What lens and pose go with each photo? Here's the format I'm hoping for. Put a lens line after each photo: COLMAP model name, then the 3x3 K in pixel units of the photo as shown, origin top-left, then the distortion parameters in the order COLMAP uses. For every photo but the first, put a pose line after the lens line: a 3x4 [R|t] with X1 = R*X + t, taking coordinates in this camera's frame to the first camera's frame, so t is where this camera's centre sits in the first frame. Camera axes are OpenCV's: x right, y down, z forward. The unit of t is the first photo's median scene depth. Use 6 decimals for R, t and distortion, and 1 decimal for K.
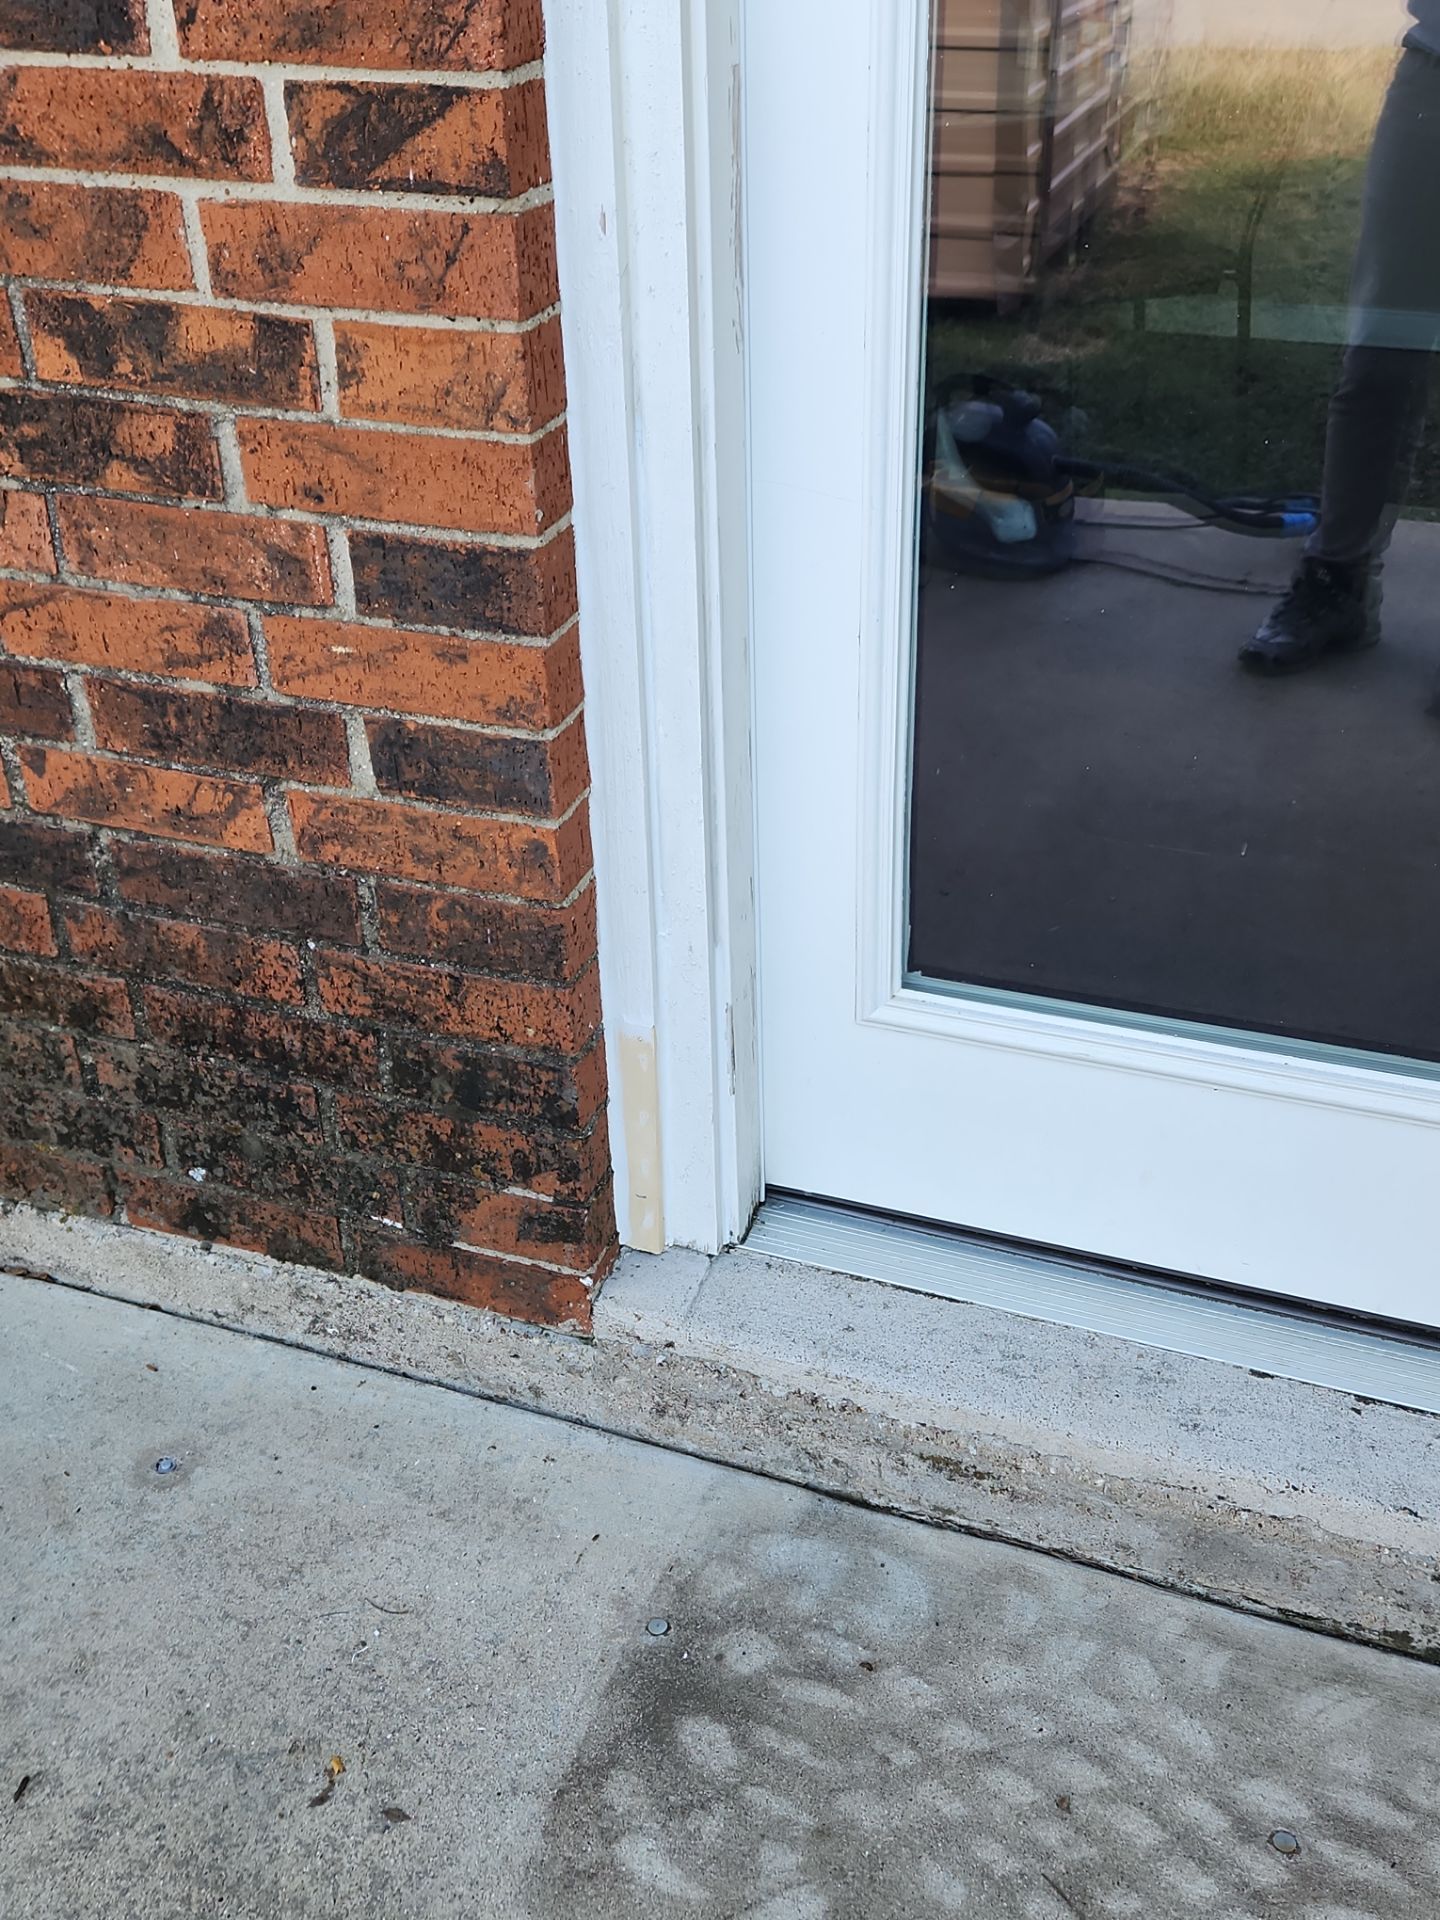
lens RADIAL K [[1938.5, 0, 733.4], [0, 1938.5, 926.0], [0, 0, 1]] dist [0.046858, 0.000000]
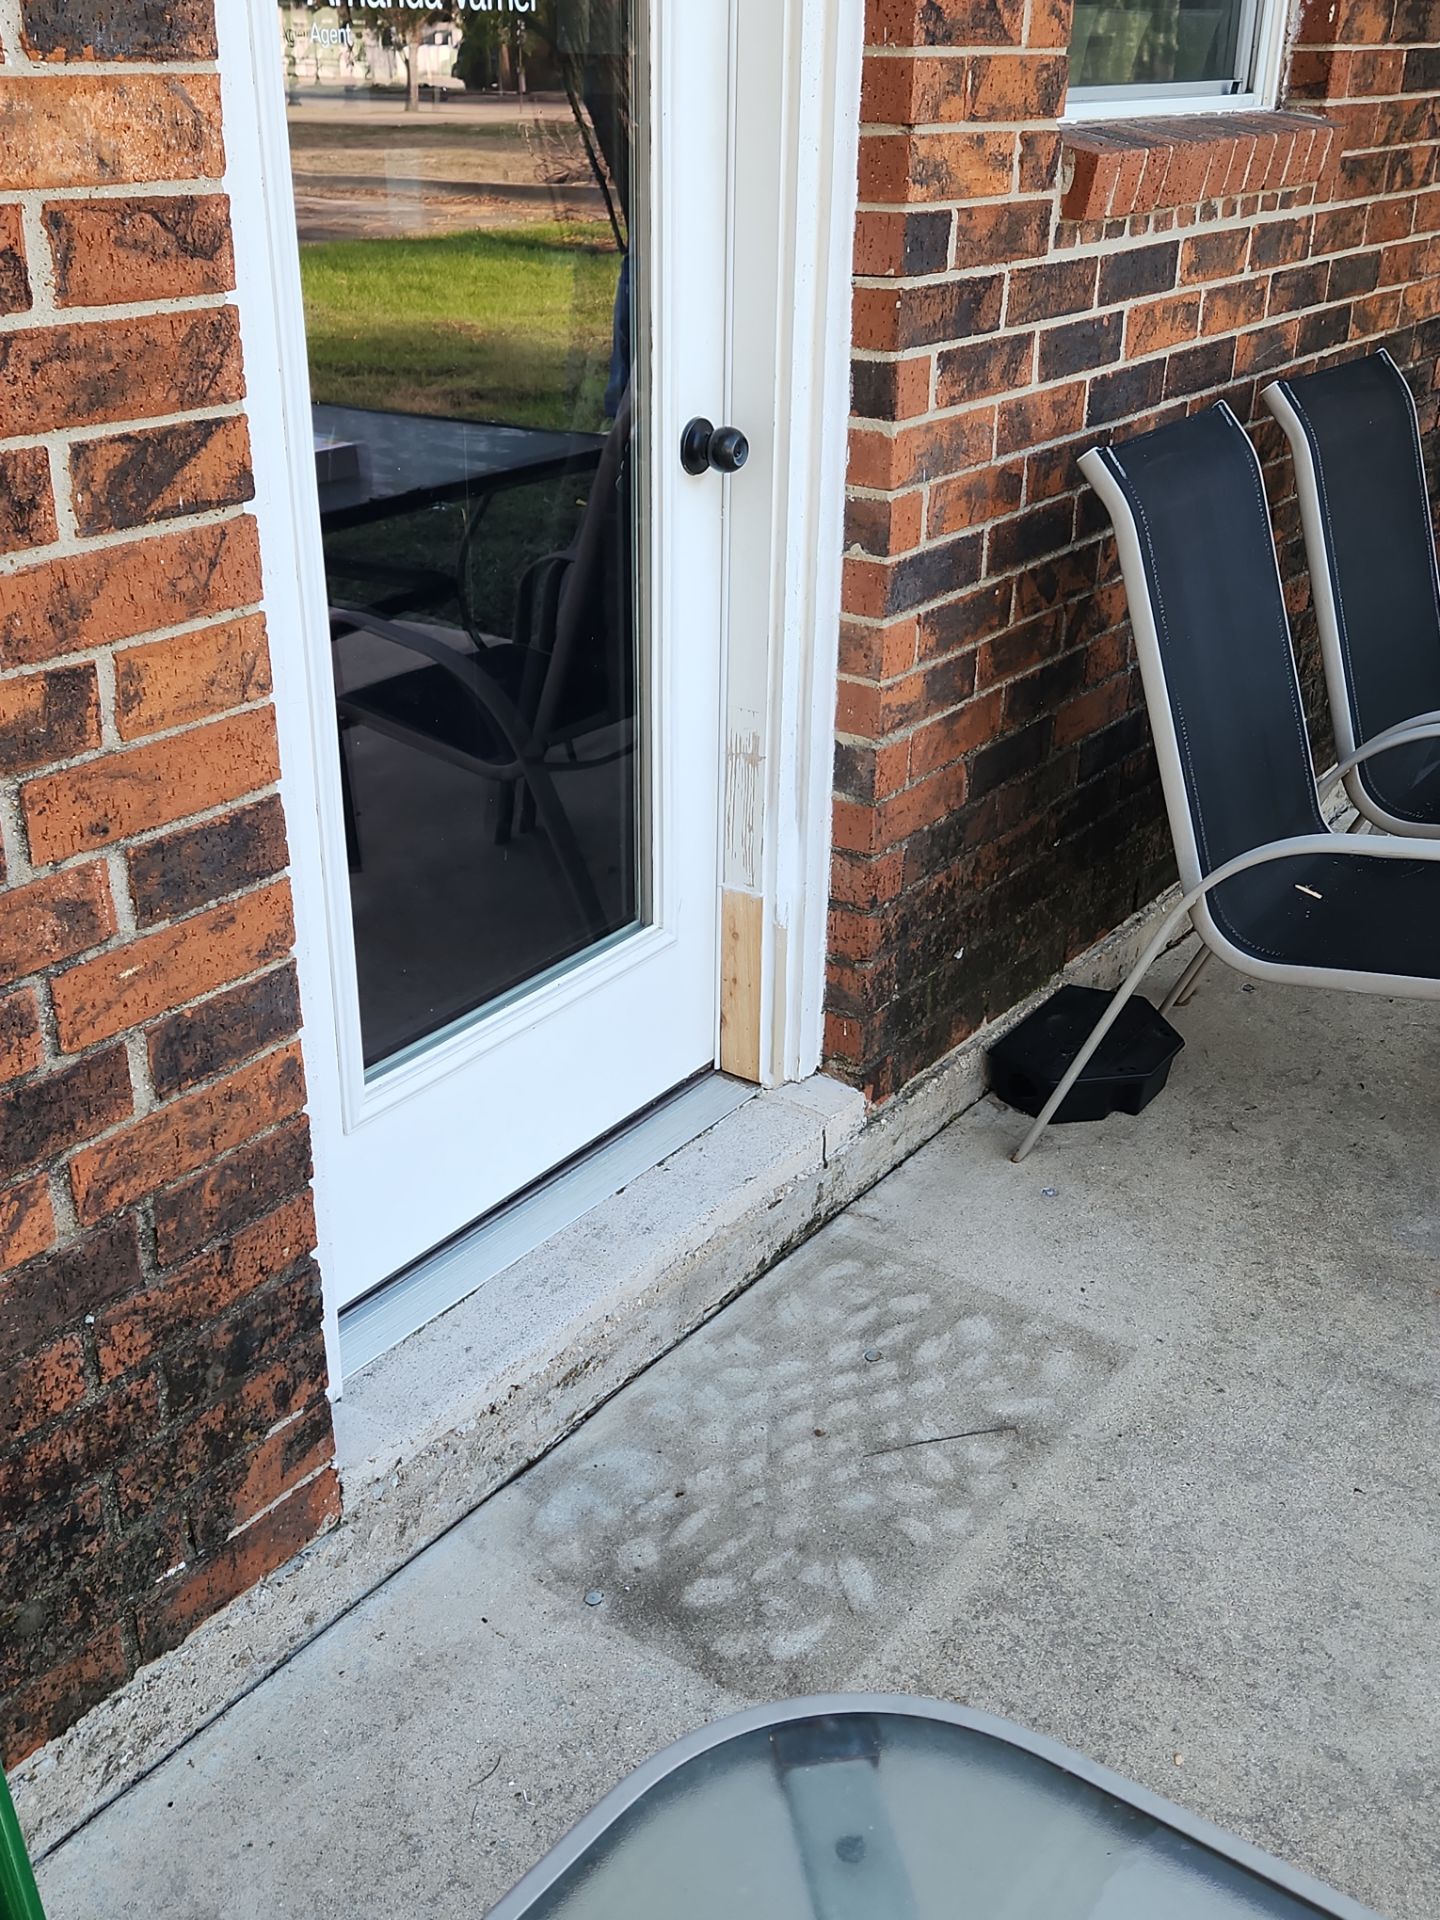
lens RADIAL K [[1915.6, 0, 717.0], [0, 1915.6, 957.8], [0, 0, 1]] dist [0.048013, 0.000000]
pose [[0.265017, -0.390581, 0.881597, -1.072291], [0.489529, 0.842199, 0.225969, -0.241032], [-0.830739, 0.371682, 0.414398, 0.349118]]
